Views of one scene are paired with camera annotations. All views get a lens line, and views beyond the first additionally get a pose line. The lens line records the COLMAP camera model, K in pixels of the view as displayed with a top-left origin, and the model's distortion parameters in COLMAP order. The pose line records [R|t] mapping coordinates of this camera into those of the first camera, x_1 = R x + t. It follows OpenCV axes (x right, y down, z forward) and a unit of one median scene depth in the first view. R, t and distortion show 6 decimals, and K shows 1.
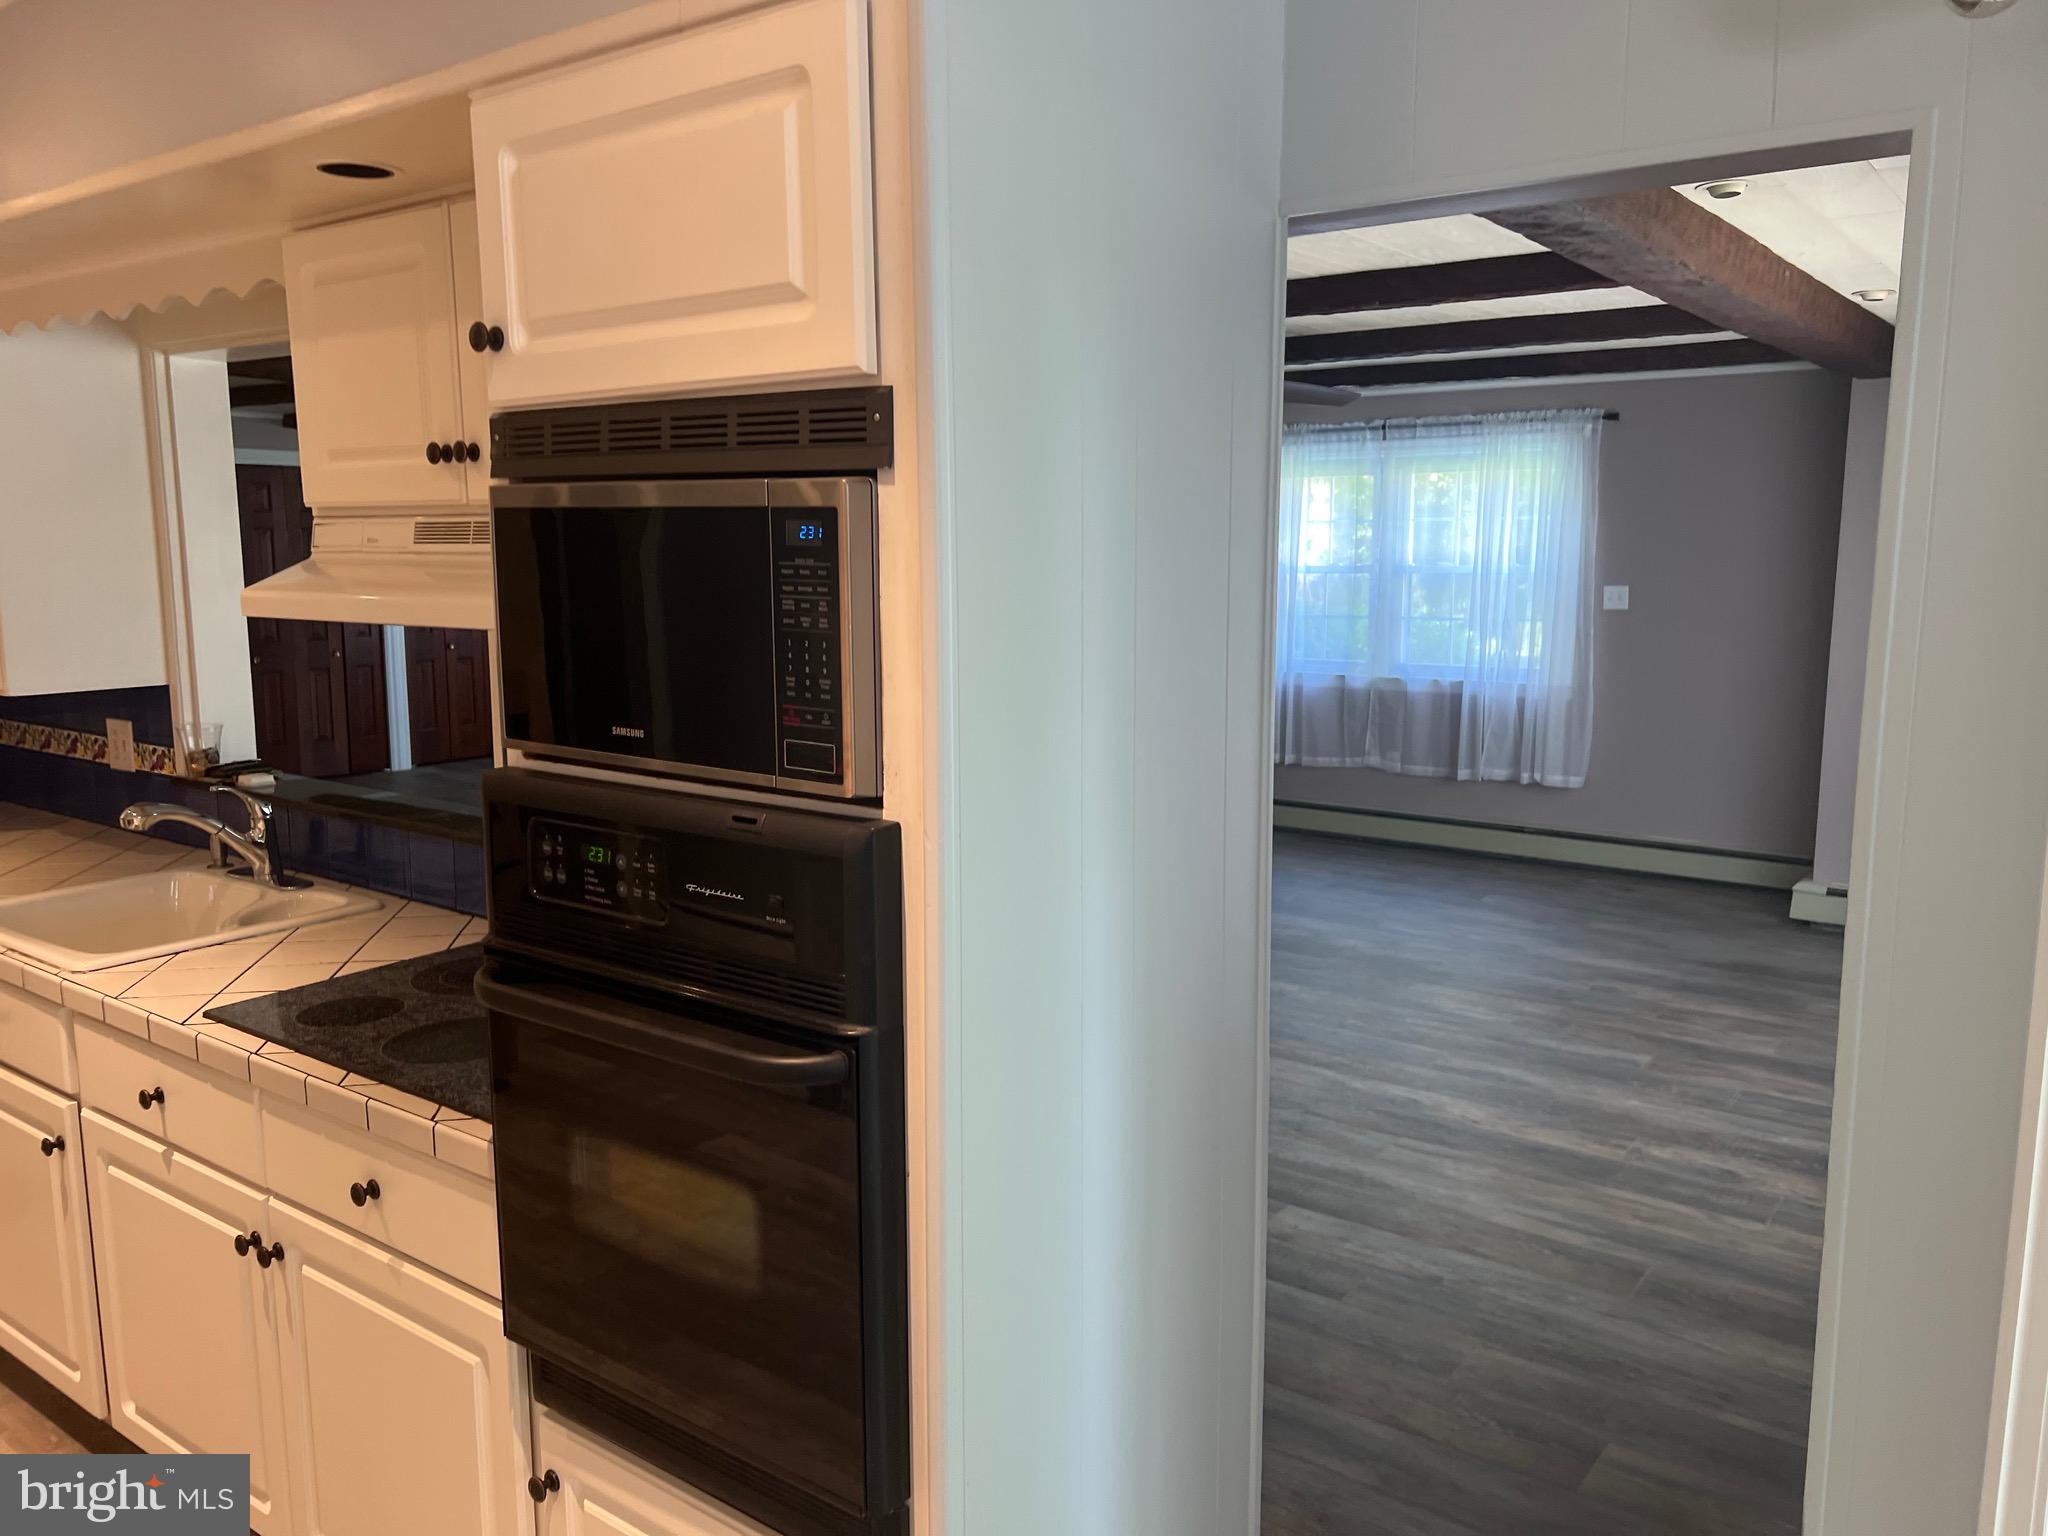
lens RADIAL K [[1547.4, 0, 1030.9], [0, 1547.4, 760.6], [0, 0, 1]] dist [0.017380, 0.002559]
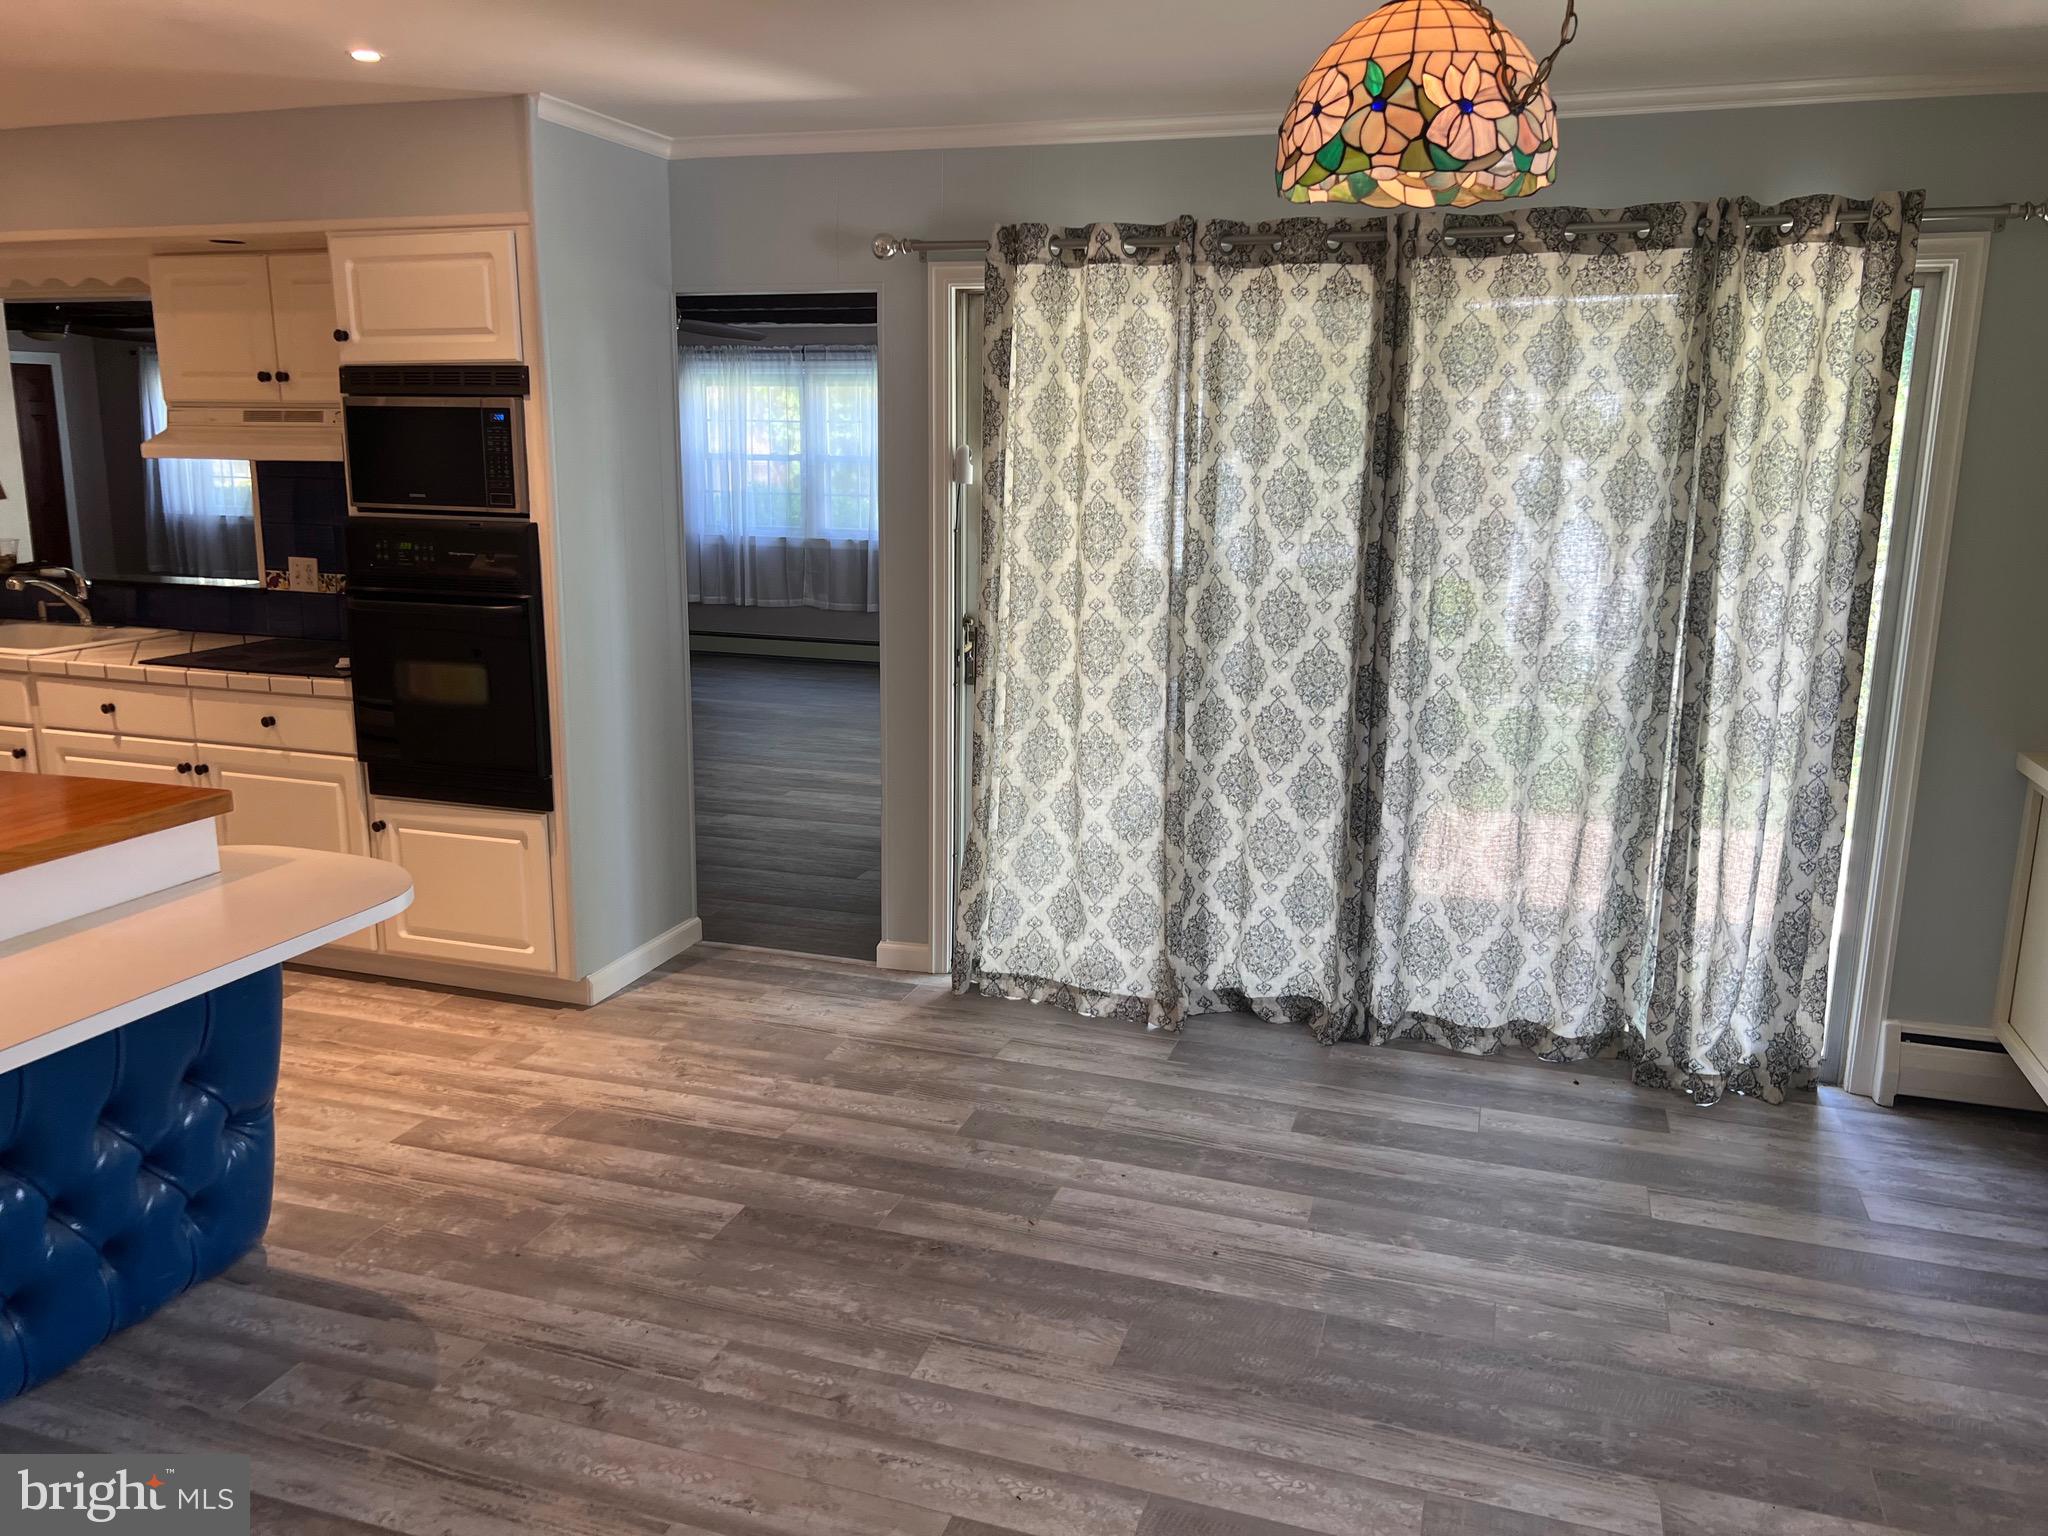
lens RADIAL K [[1547.4, 0, 1030.9], [0, 1547.4, 760.6], [0, 0, 1]] dist [0.017380, 0.002559]
pose [[0.948876, -0.053583, 0.311069, -0.087379], [0.034385, 0.997168, 0.066881, 0.206127], [-0.313772, -0.052765, 0.948031, -1.296706]]
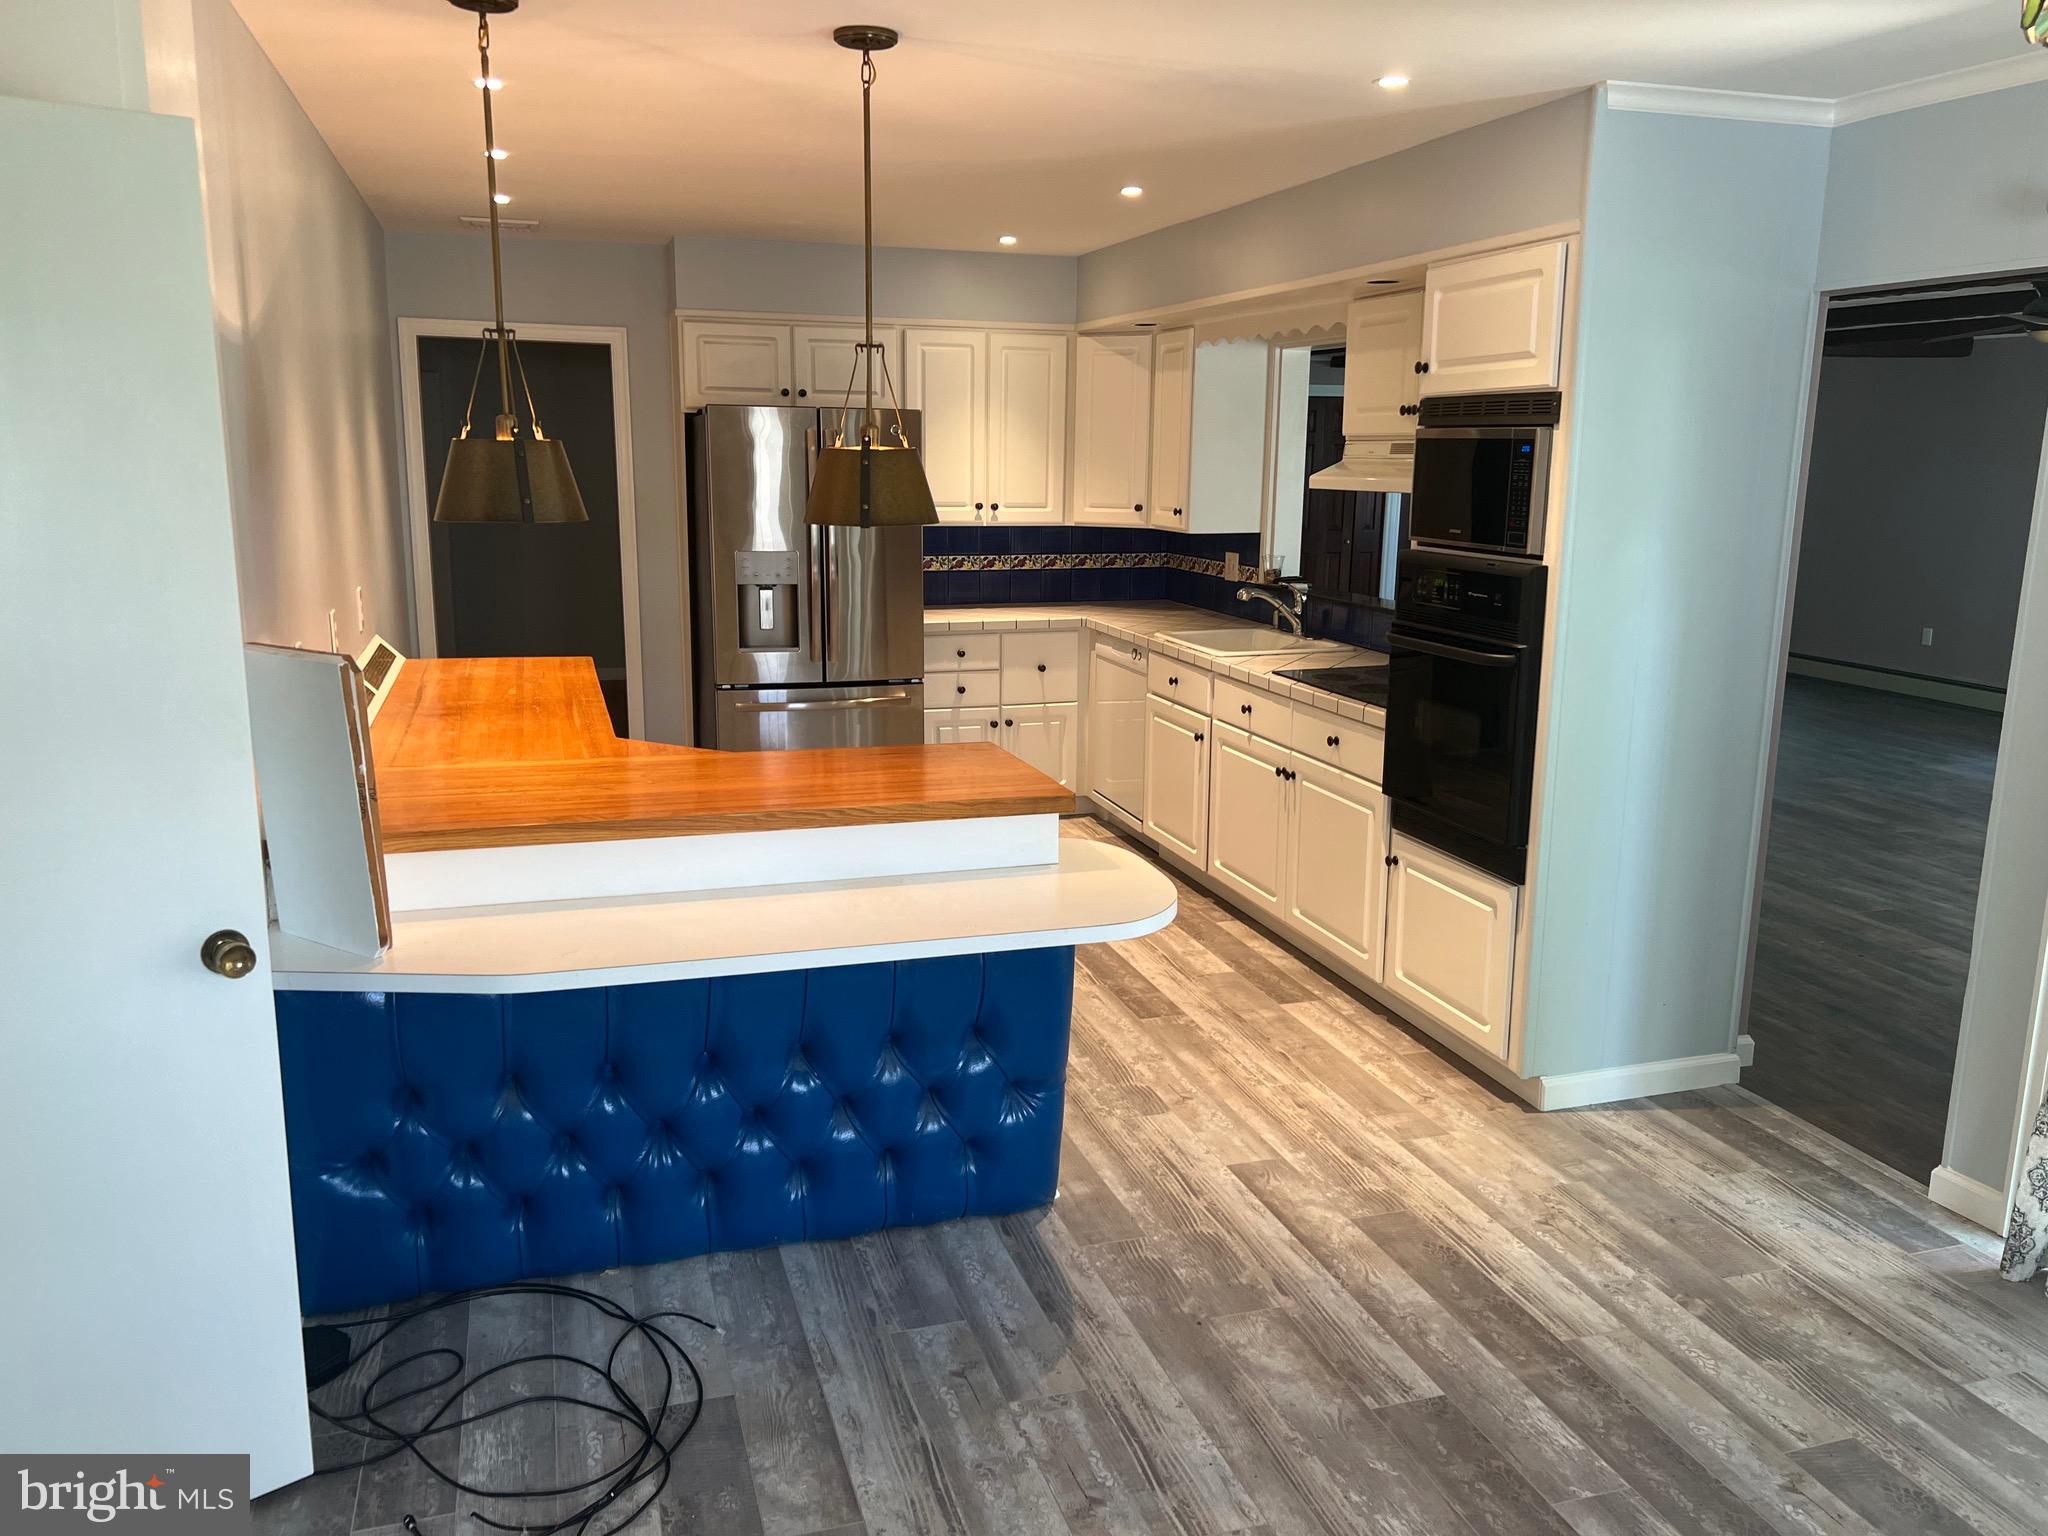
lens RADIAL K [[1554.0, 0, 1025.1], [0, 1554.0, 756.0], [0, 0, 1]] dist [0.048233, -0.004762]
pose [[0.811068, 0.125529, -0.571324, 0.471371], [-0.098644, 0.992066, 0.077935, 0.153204], [0.576575, -0.006853, 0.817016, -1.034455]]
